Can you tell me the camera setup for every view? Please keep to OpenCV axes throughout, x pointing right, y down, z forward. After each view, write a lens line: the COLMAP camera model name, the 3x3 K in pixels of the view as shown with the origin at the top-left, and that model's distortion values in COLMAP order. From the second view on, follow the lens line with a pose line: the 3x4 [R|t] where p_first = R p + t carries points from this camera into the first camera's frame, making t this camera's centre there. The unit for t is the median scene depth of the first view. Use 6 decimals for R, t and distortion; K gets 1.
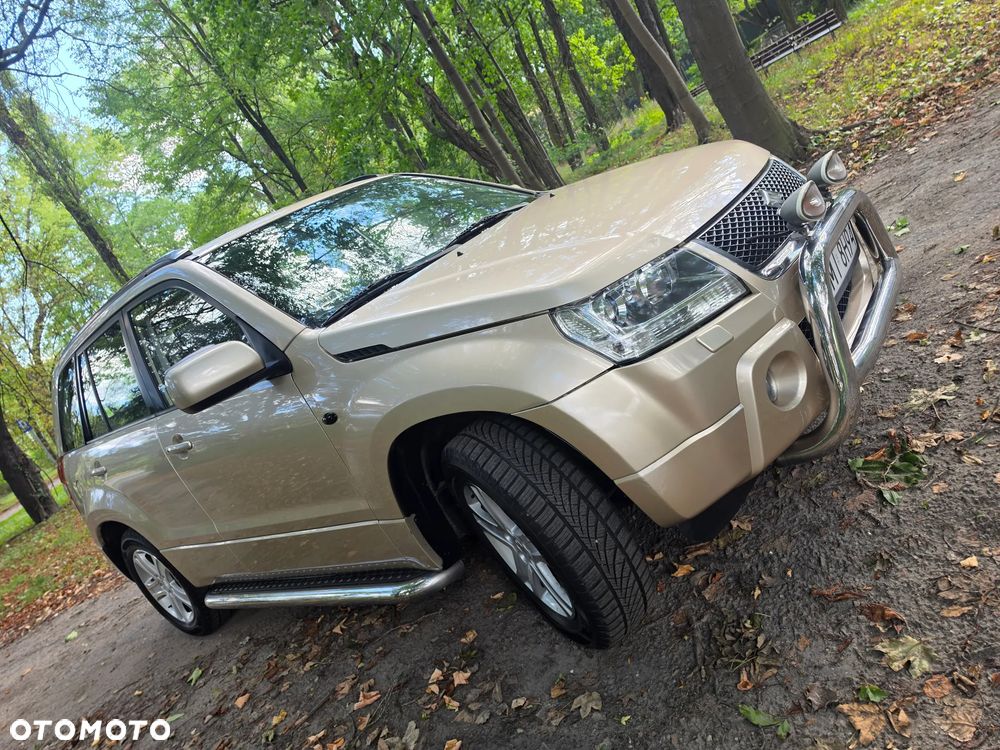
lens RADIAL K [[684.1, 0, 498.9], [0, 684.1, 376.1], [0, 0, 1]] dist [0.035033, -0.040121]
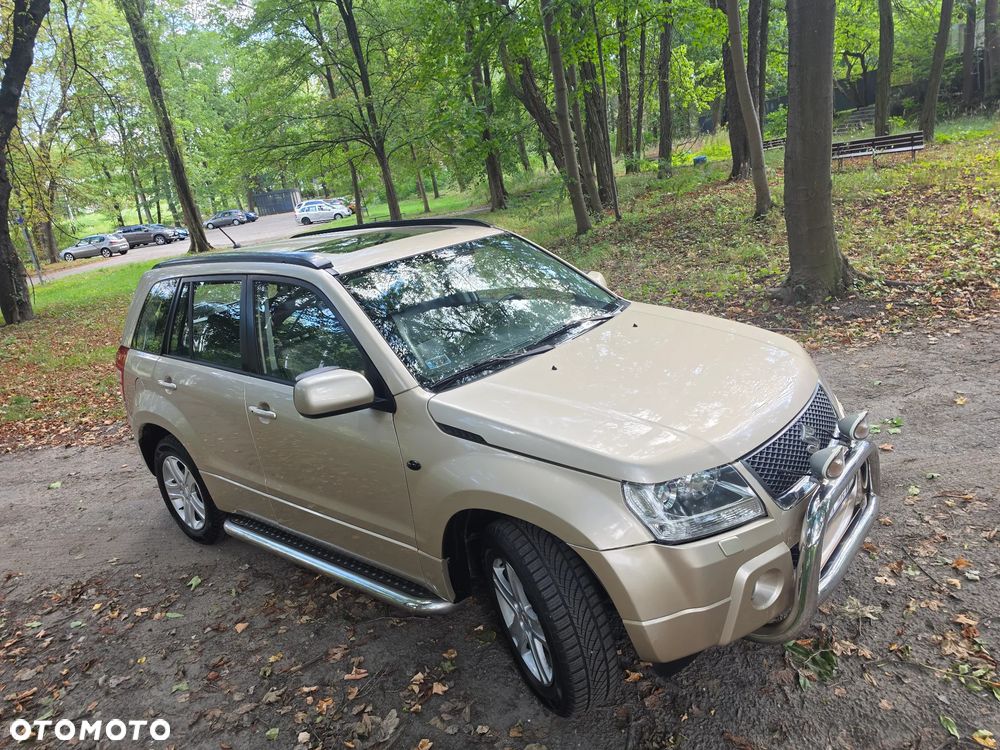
lens RADIAL K [[683.4, 0, 496.6], [0, 683.4, 378.0], [0, 0, 1]] dist [0.065952, -0.081260]
pose [[0.934997, 0.350365, 0.055004, -0.219779], [-0.353524, 0.933117, 0.065676, -0.210549], [-0.028315, -0.080852, 0.996324, -0.218953]]
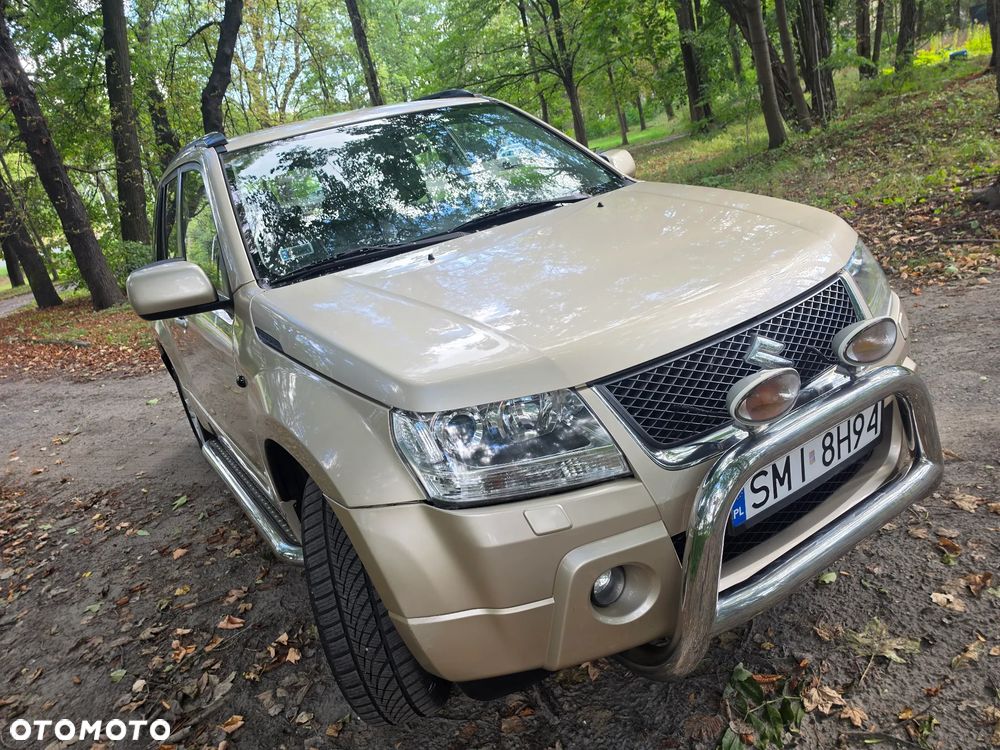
lens RADIAL K [[684.1, 0, 498.9], [0, 684.1, 376.1], [0, 0, 1]] dist [0.035033, -0.040121]
pose [[0.901293, 0.380270, -0.207521, 0.268794], [-0.329031, 0.912499, 0.243073, -0.288685], [0.281796, -0.150799, 0.947550, 0.165634]]
